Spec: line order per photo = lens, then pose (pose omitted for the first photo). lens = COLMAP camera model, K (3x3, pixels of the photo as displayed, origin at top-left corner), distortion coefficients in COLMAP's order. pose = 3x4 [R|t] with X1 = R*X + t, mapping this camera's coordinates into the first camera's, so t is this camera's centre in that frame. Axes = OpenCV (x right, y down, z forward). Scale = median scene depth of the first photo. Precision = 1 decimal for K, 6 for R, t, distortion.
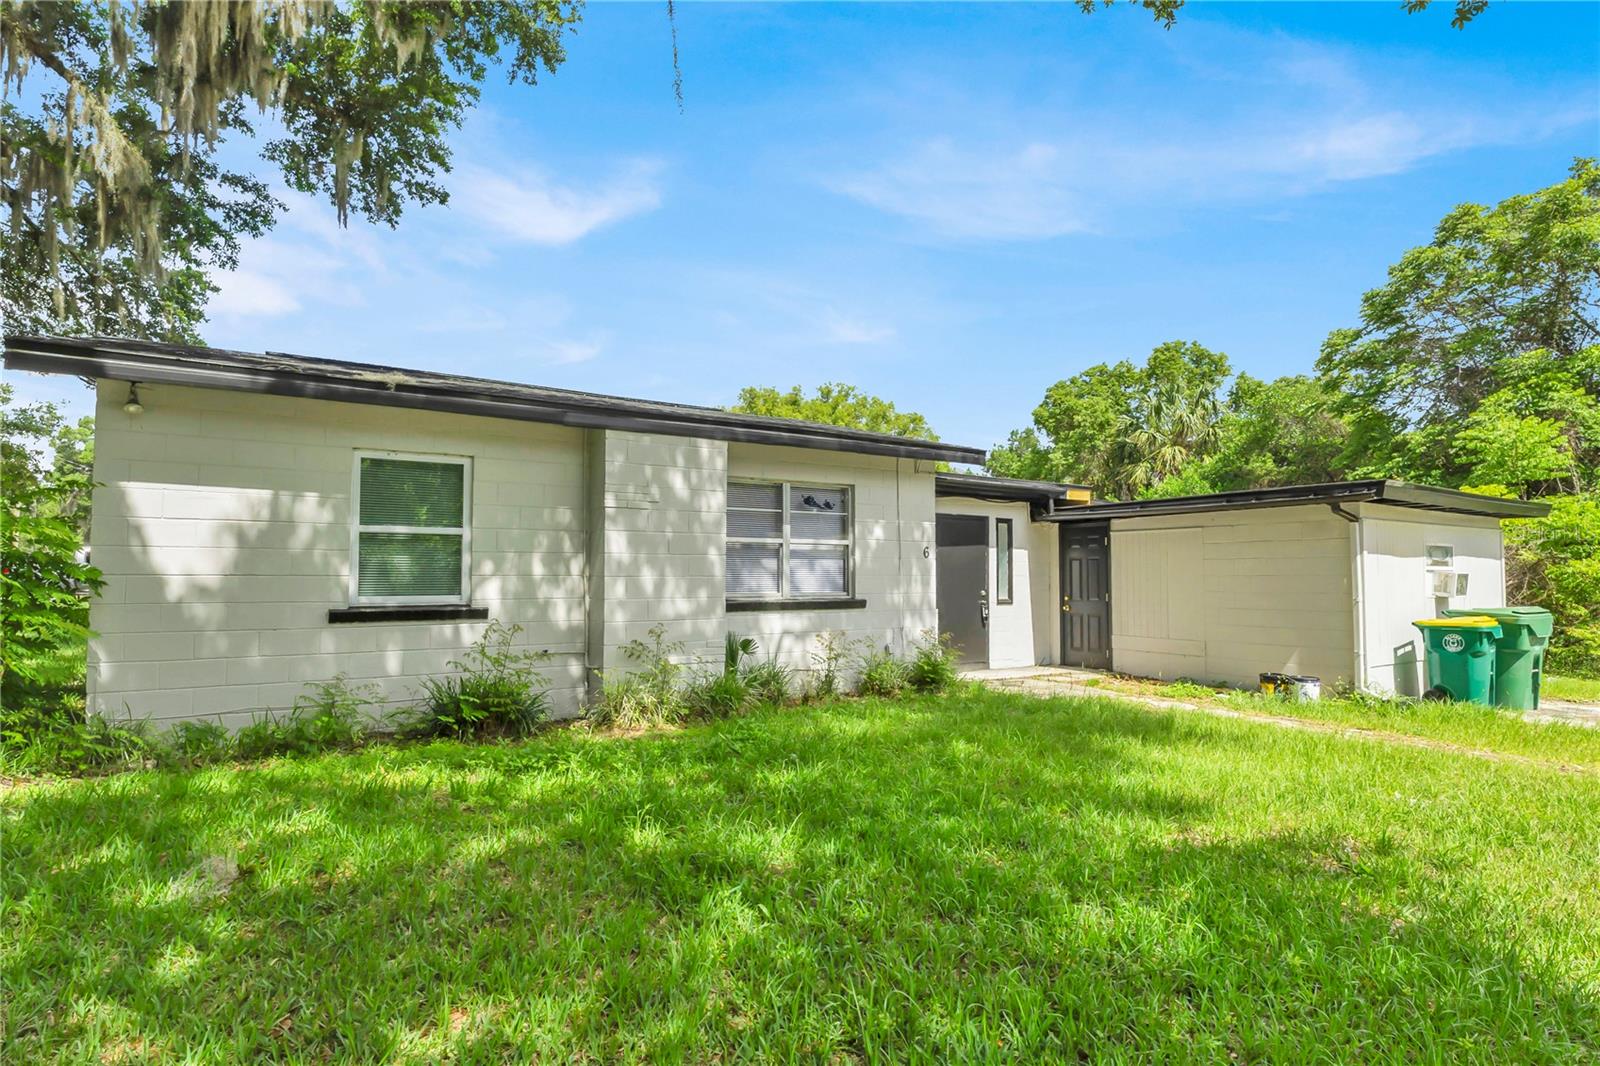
lens RADIAL K [[818.3, 0, 800.0], [0, 818.3, 533.0], [0, 0, 1]] dist [-0.002173, -0.000230]
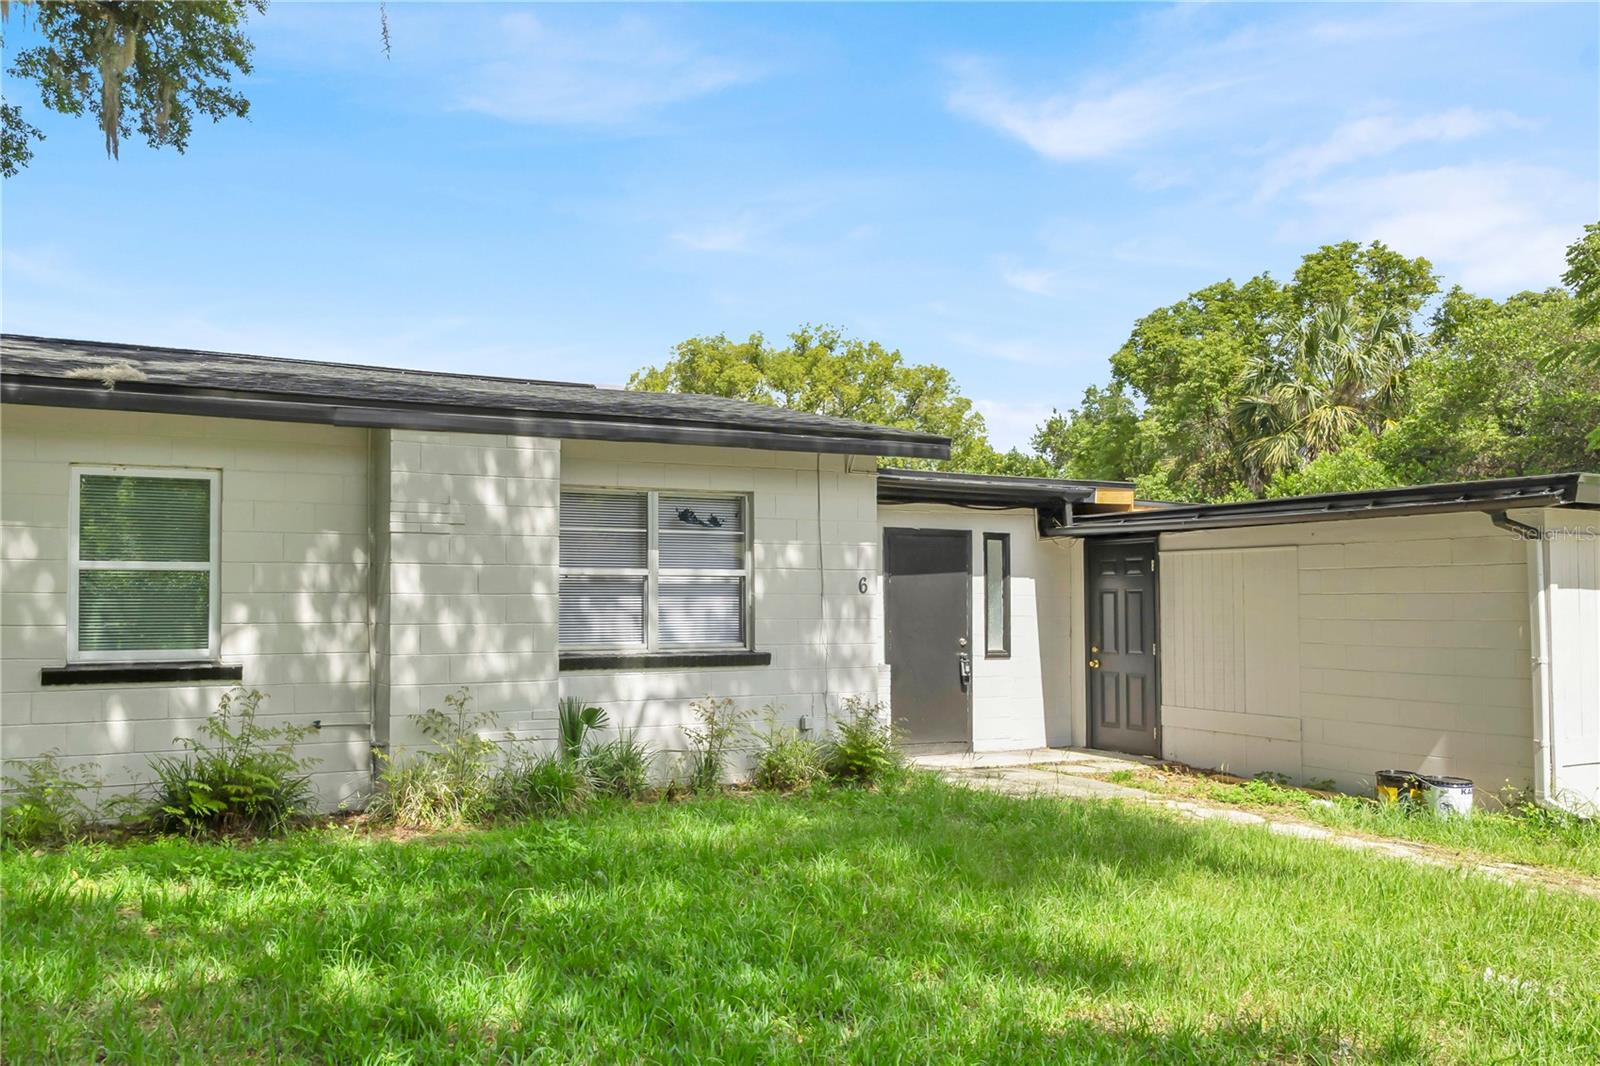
lens RADIAL K [[1252.8, 0, 799.1], [0, 1252.8, 513.4], [0, 0, 1]] dist [0.013290, 0.004814]
pose [[0.986806, -0.006657, -0.161768, 0.274752], [0.008545, 0.999903, 0.010975, -0.050182], [0.161680, -0.012212, 0.986768, -0.067016]]
